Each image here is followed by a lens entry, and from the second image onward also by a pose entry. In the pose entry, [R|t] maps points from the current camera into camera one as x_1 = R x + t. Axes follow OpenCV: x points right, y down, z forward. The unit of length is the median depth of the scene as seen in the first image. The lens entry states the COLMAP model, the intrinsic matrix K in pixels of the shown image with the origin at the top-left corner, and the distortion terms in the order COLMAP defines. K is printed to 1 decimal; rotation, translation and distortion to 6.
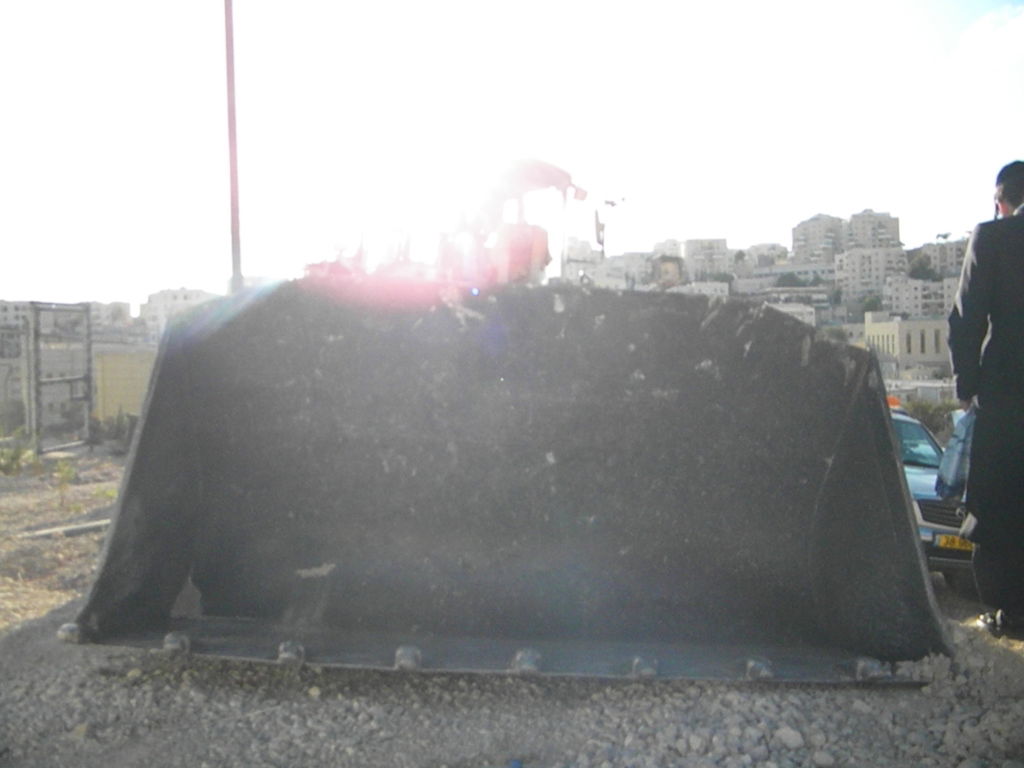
lens RADIAL K [[865.5, 0, 498.4], [0, 865.5, 368.5], [0, 0, 1]] dist [-0.191987, 0.180920]
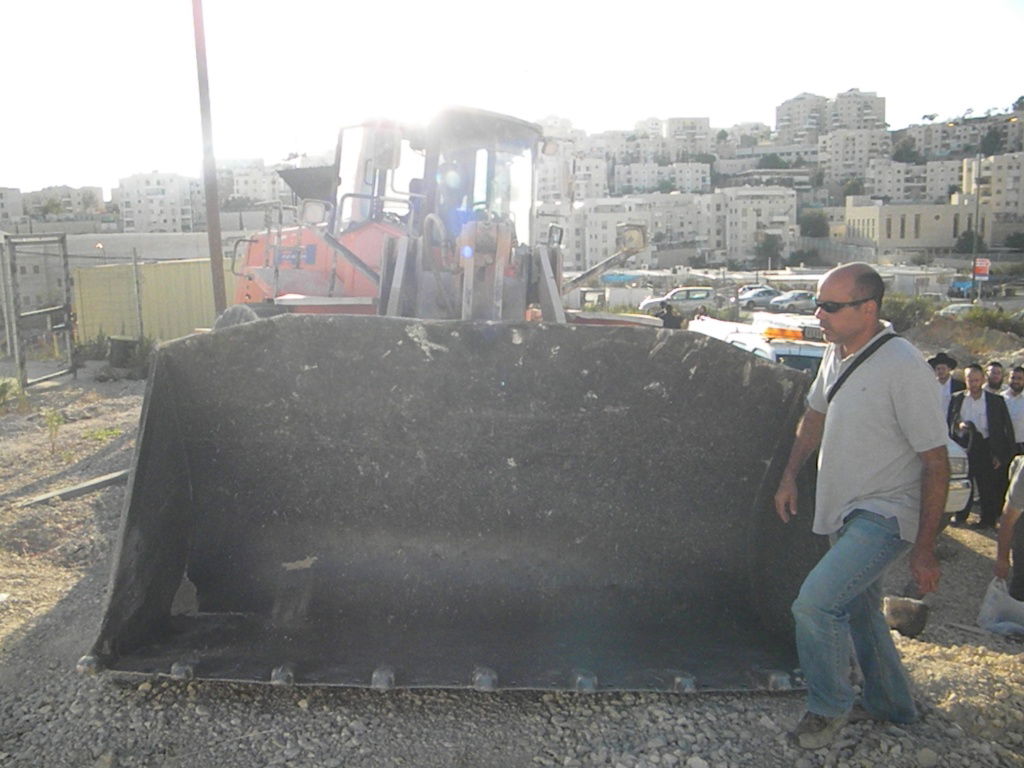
lens RADIAL K [[865.5, 0, 498.4], [0, 865.5, 368.5], [0, 0, 1]] dist [-0.191987, 0.180920]
pose [[0.999717, -0.006799, 0.022795, 0.019642], [0.003582, 0.990383, 0.138305, -0.164781], [-0.023517, -0.138184, 0.990127, -0.063234]]
